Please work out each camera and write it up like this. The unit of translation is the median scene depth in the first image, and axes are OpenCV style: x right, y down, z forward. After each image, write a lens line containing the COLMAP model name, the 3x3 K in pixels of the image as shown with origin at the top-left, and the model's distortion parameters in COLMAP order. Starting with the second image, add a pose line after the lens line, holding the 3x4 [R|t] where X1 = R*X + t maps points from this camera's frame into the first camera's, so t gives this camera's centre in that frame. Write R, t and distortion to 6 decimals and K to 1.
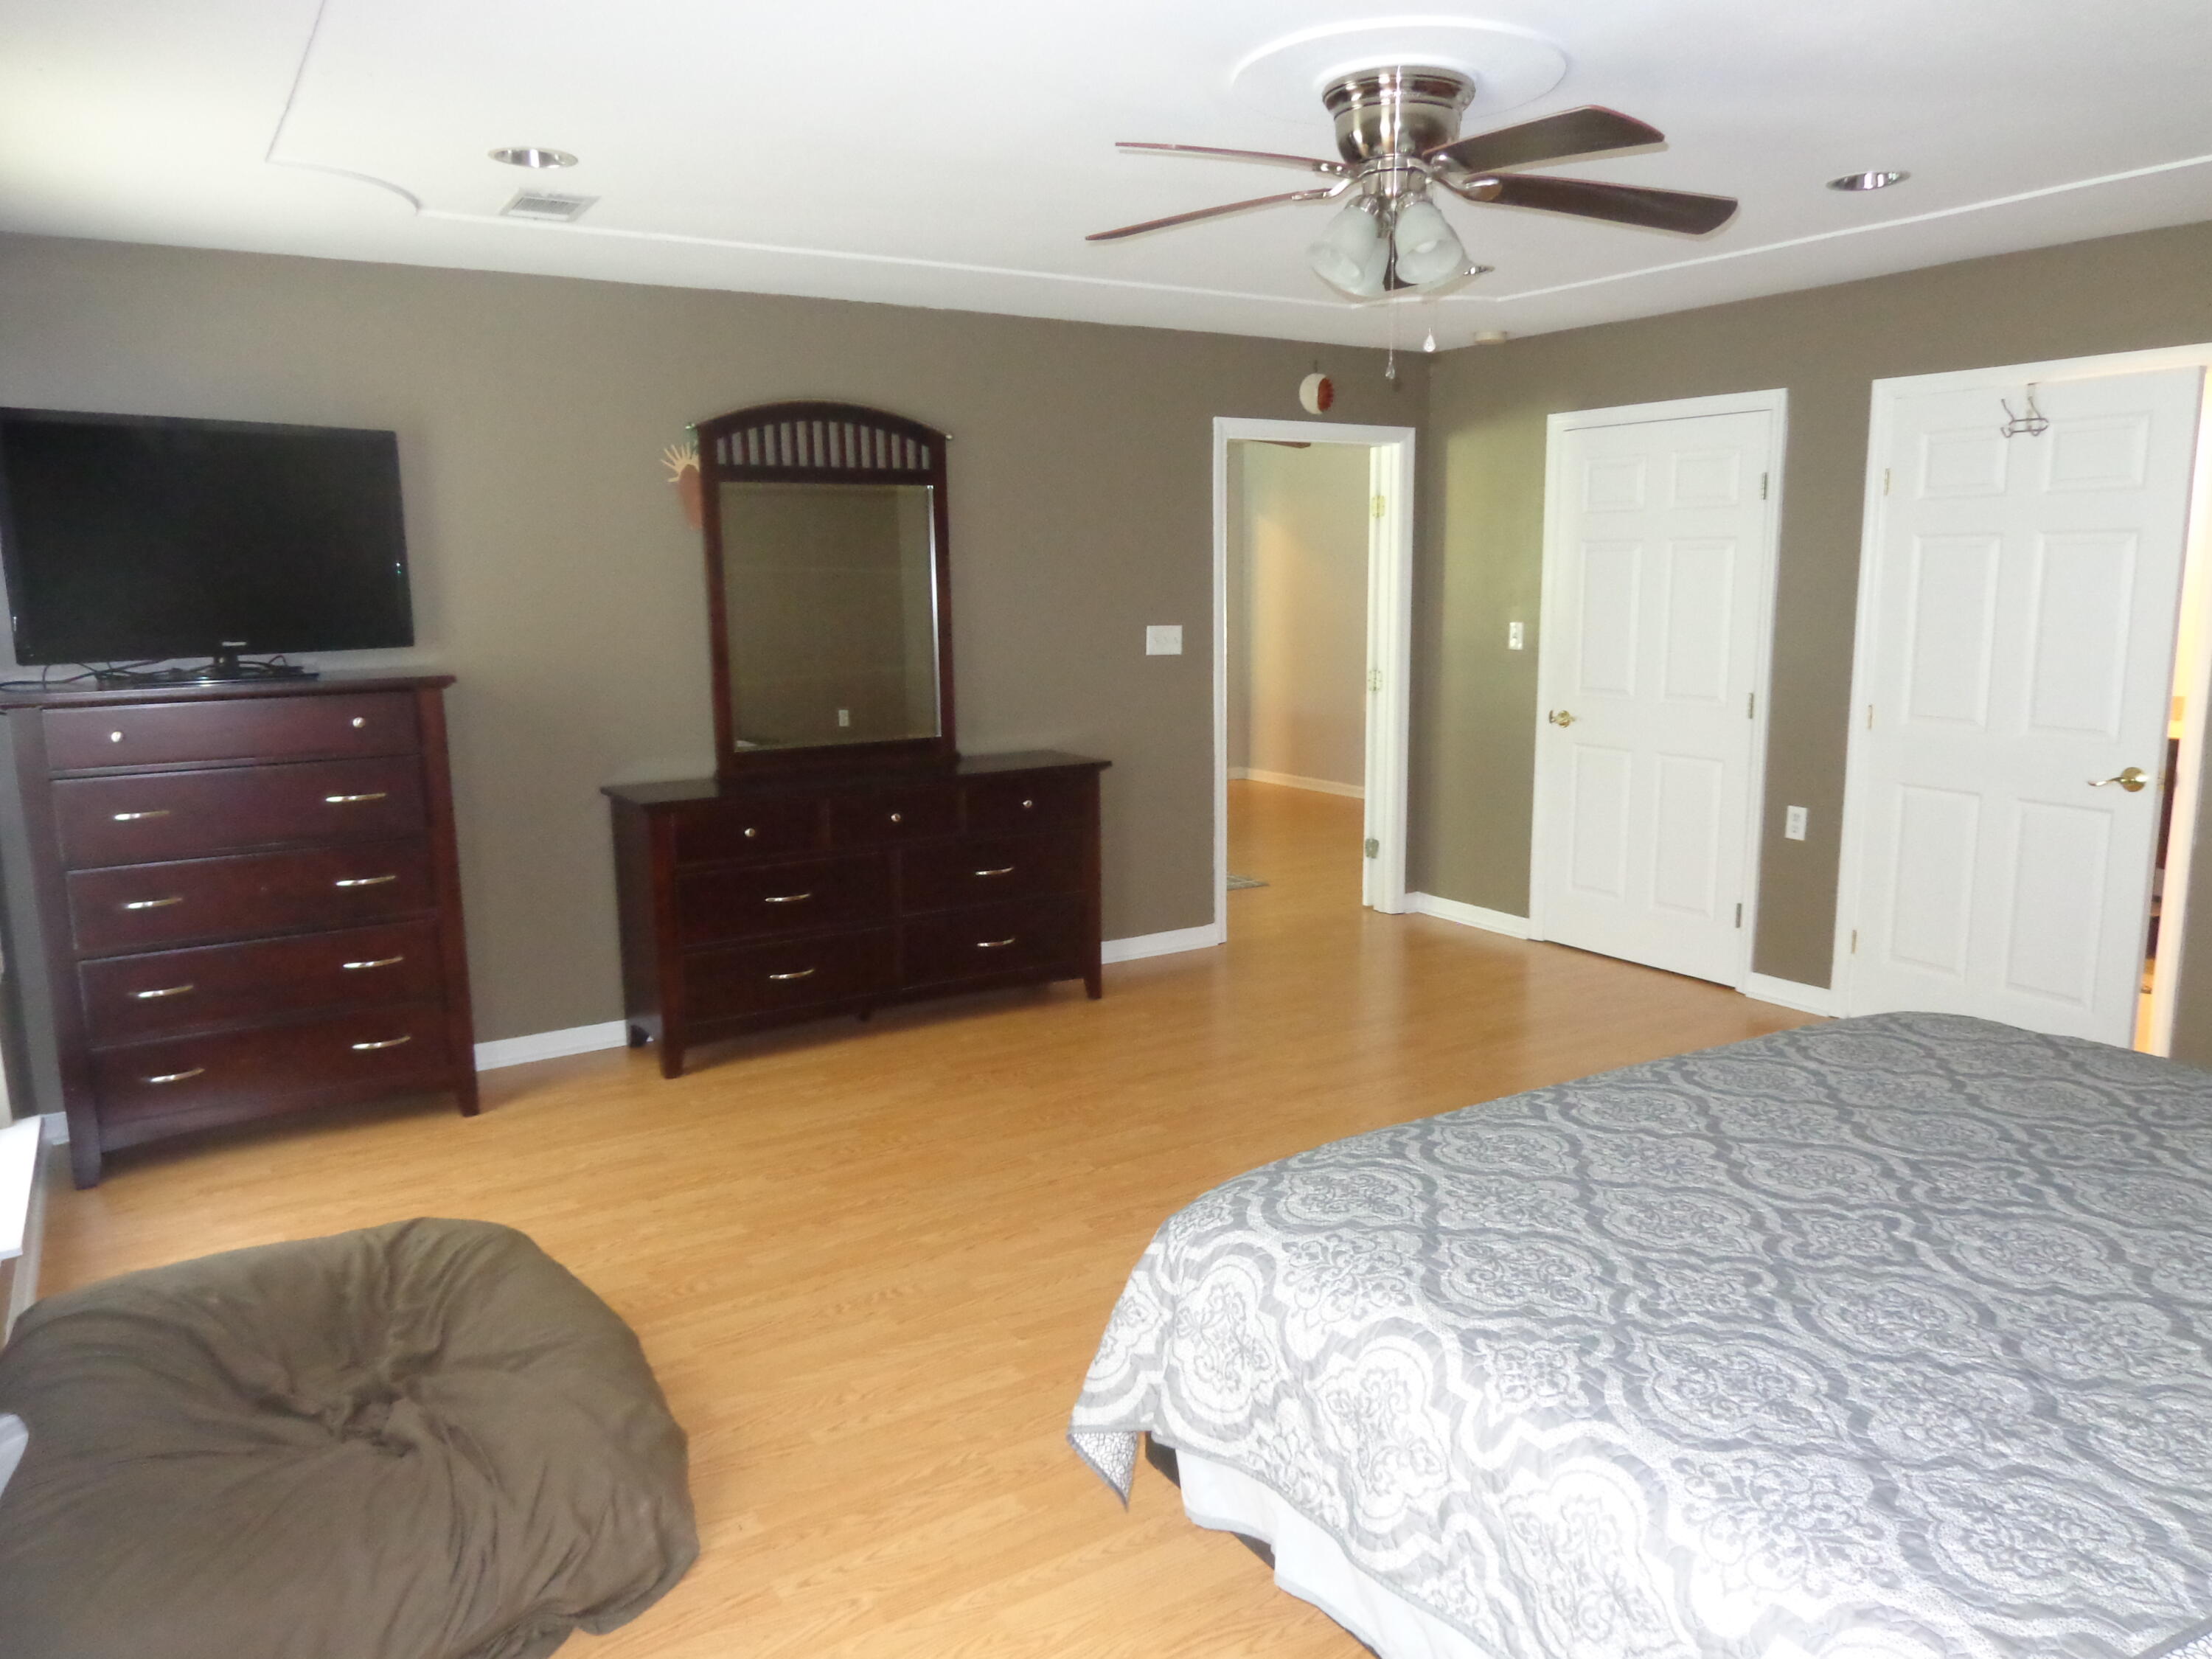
lens RADIAL K [[1557.7, 0, 1093.8], [0, 1557.7, 826.4], [0, 0, 1]] dist [-0.009486, -0.007592]
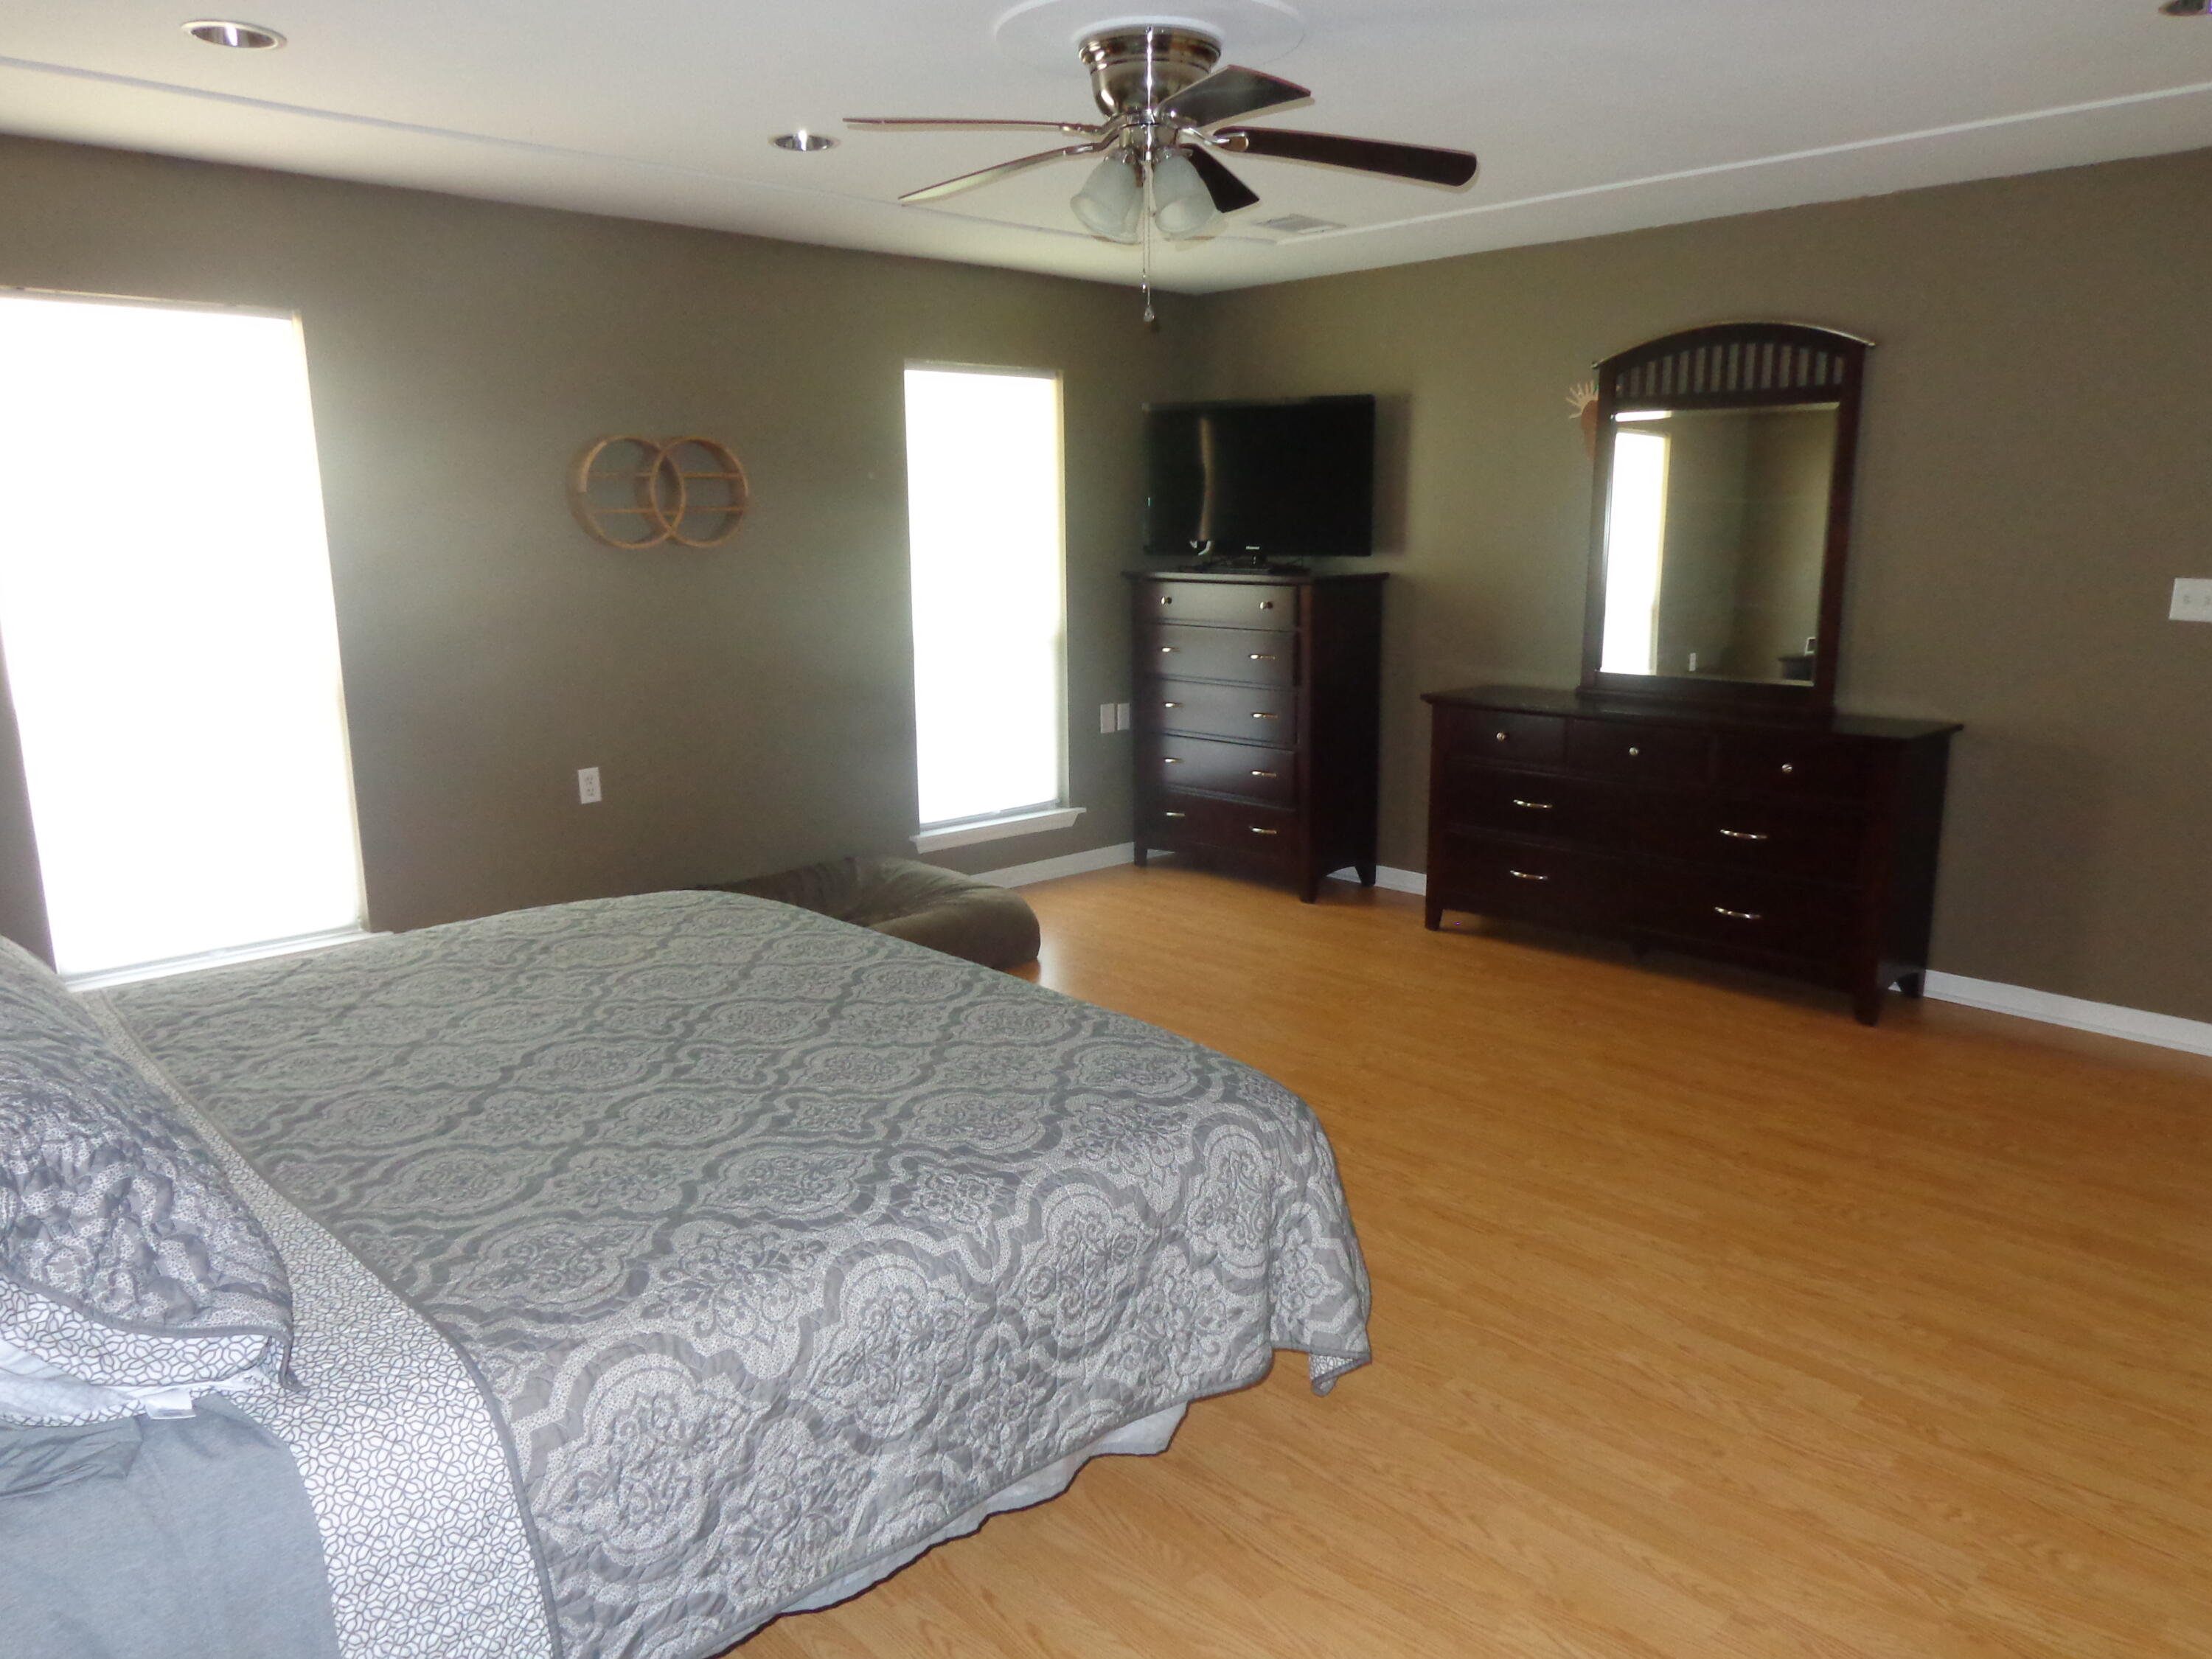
lens RADIAL K [[1557.7, 0, 1091.3], [0, 1557.7, 837.5], [0, 0, 1]] dist [-0.009486, -0.007592]
pose [[0.193391, 0.208167, -0.958784, 0.805544], [-0.155046, 0.971437, 0.179641, -0.080766], [0.968793, 0.113914, 0.220143, 0.480236]]
